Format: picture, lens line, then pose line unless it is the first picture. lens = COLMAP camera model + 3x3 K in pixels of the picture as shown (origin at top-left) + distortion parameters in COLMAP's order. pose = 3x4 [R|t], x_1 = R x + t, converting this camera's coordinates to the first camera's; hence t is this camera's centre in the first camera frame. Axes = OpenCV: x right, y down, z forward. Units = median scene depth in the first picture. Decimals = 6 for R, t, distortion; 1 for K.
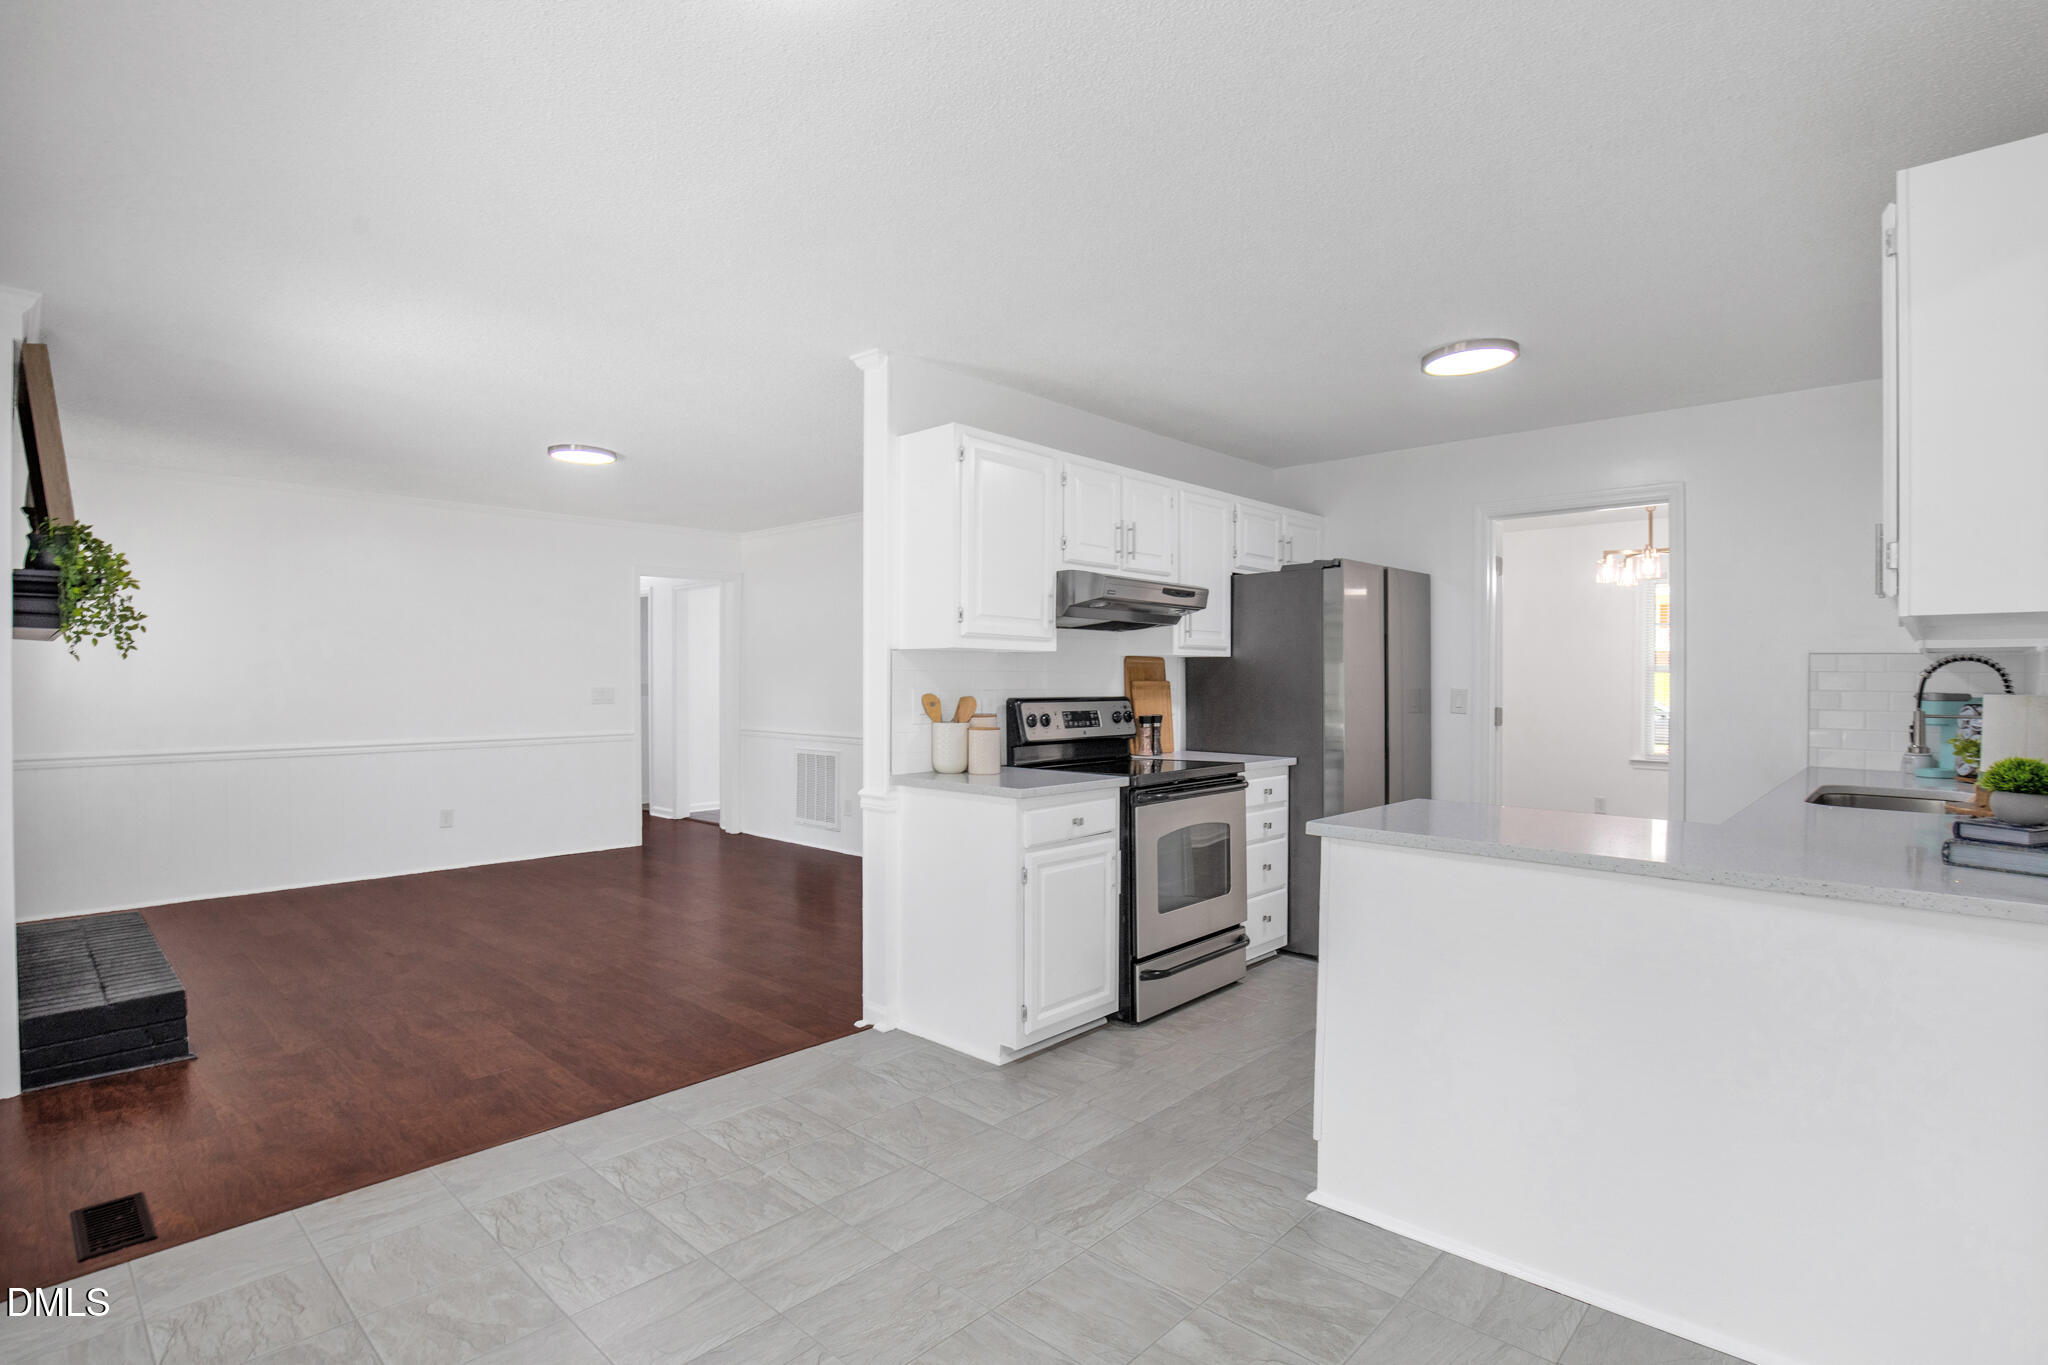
lens RADIAL K [[997.1, 0, 1011.8], [0, 997.1, 685.3], [0, 0, 1]] dist [-0.035545, 0.000749]
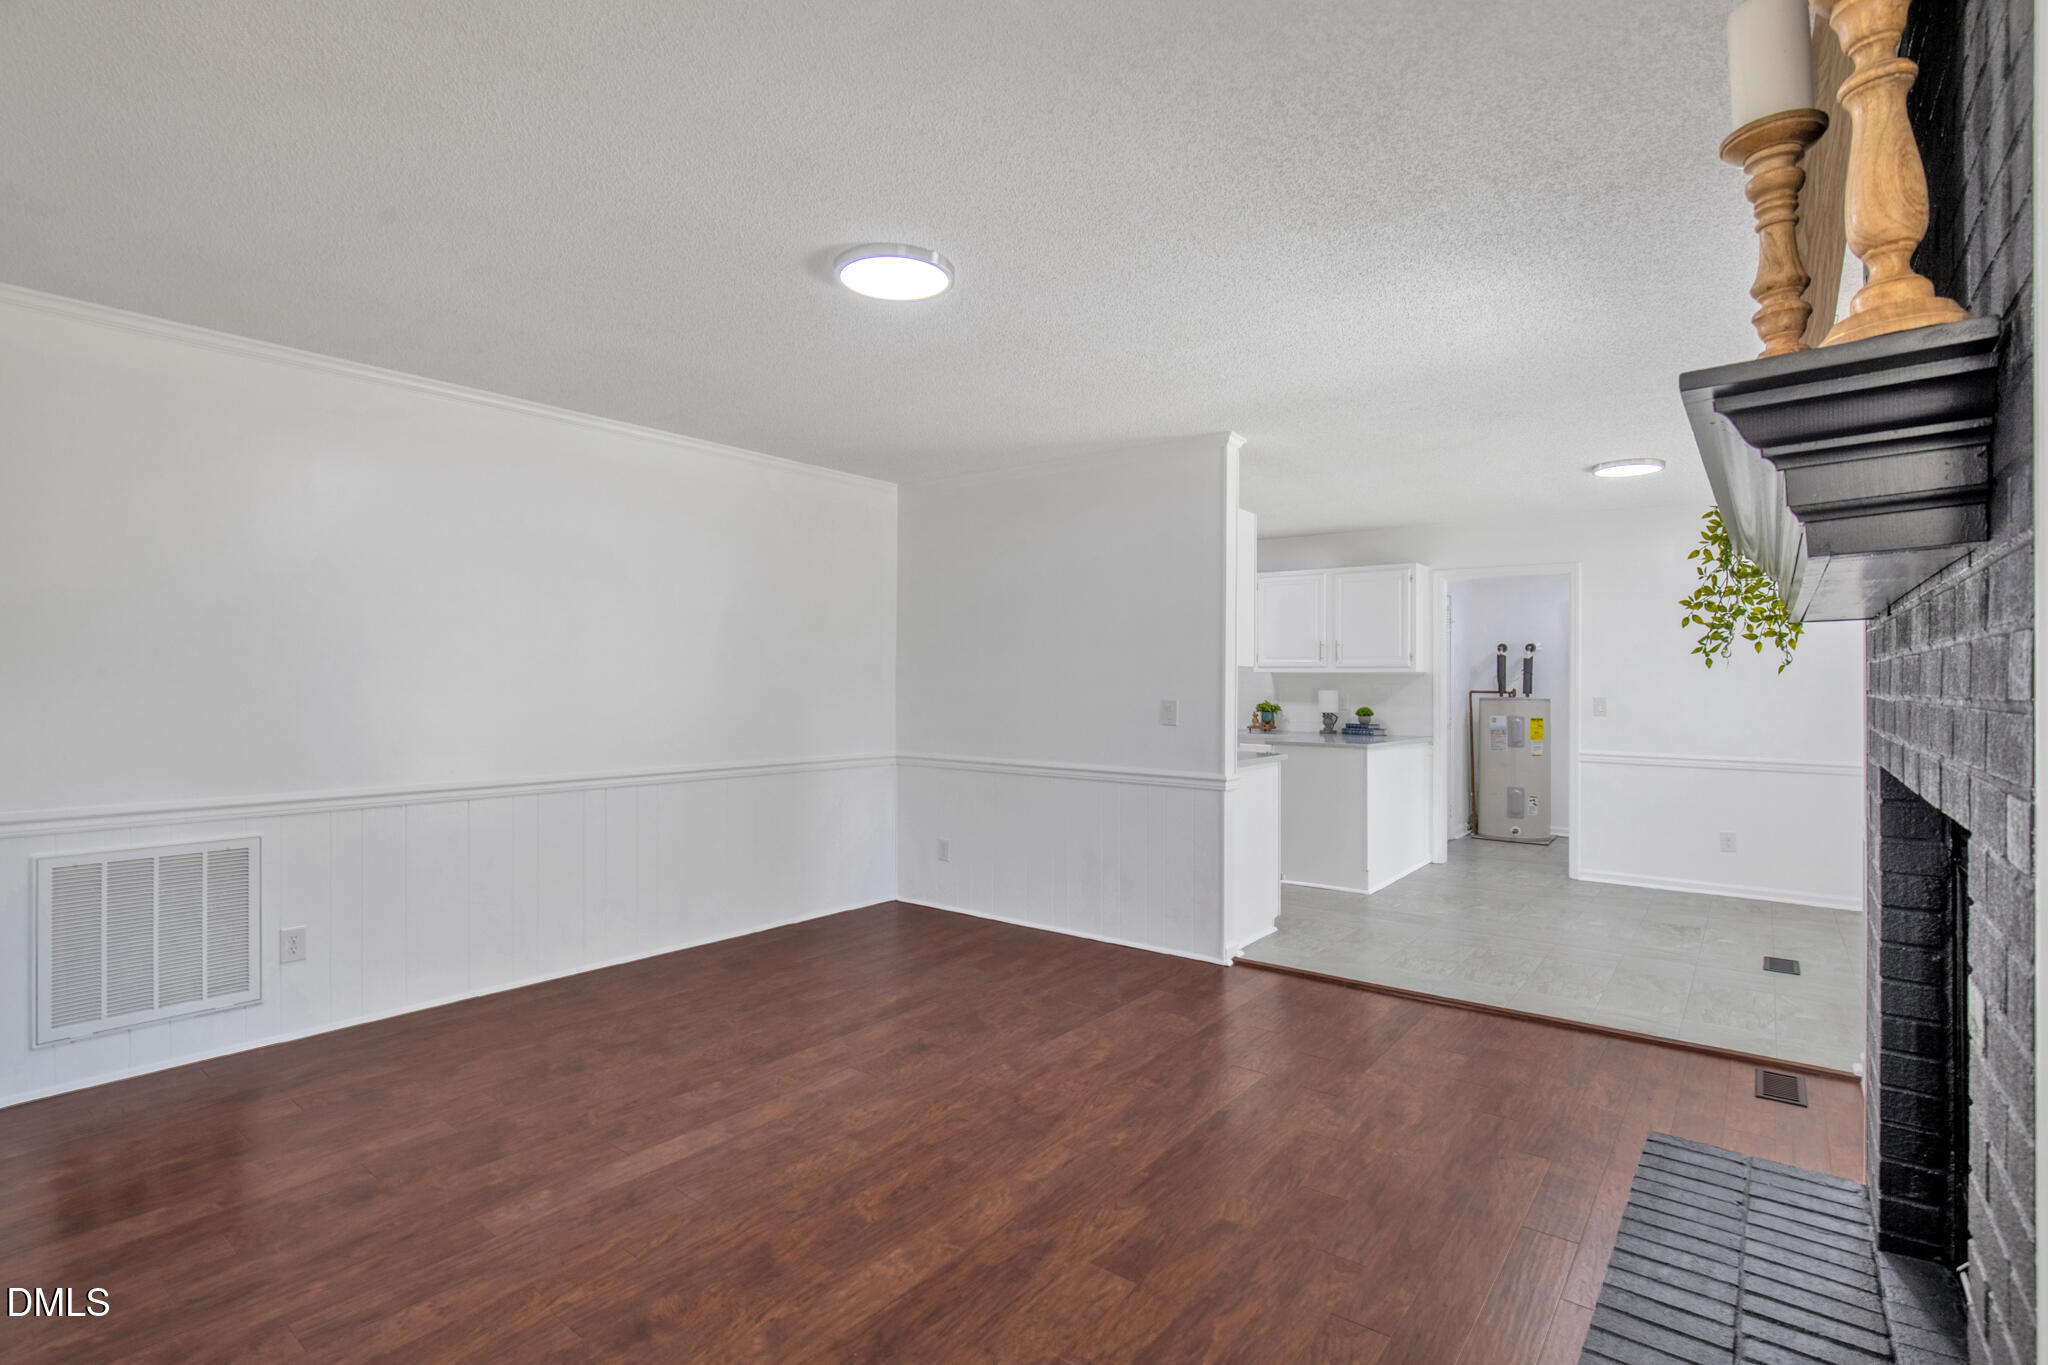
lens RADIAL K [[997.1, 0, 1011.8], [0, 997.1, 685.3], [0, 0, 1]] dist [-0.035545, 0.000749]
pose [[-0.098240, -0.008448, 0.995127, -1.263861], [0.000358, 0.999964, 0.008525, -0.020797], [-0.995163, 0.001194, -0.098233, 1.279465]]
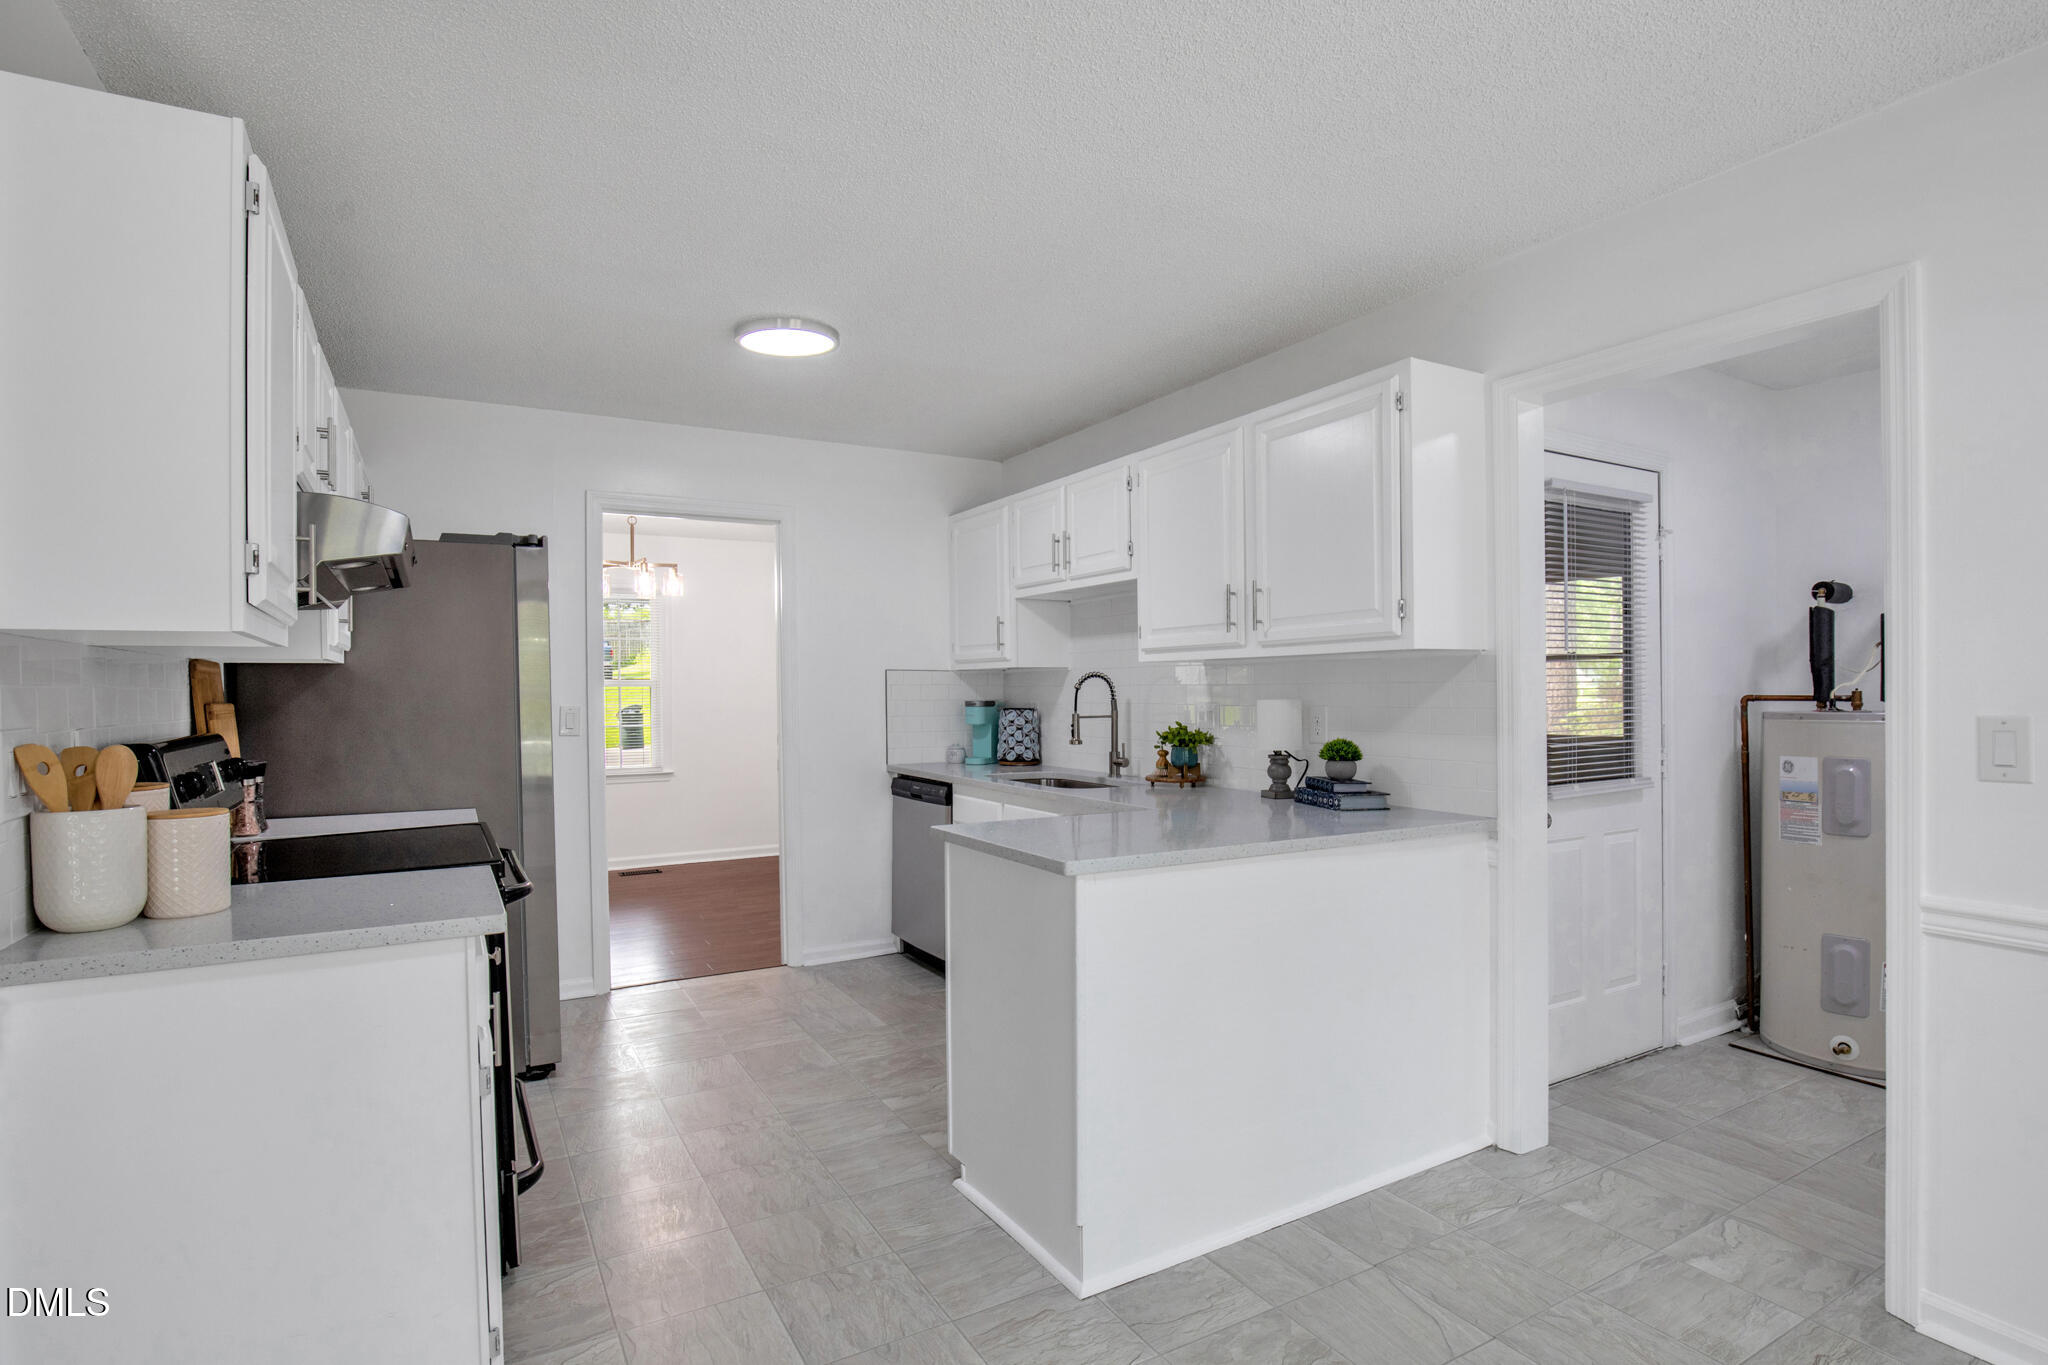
lens RADIAL K [[1026.5, 0, 1043.2], [0, 1026.5, 688.3], [0, 0, 1]] dist [-0.034092, 0.000279]
pose [[0.277987, -0.004592, 0.960574, -0.331079], [0.014639, 0.999893, 0.000543, -0.007701], [-0.960473, 0.013911, 0.278024, 0.461448]]
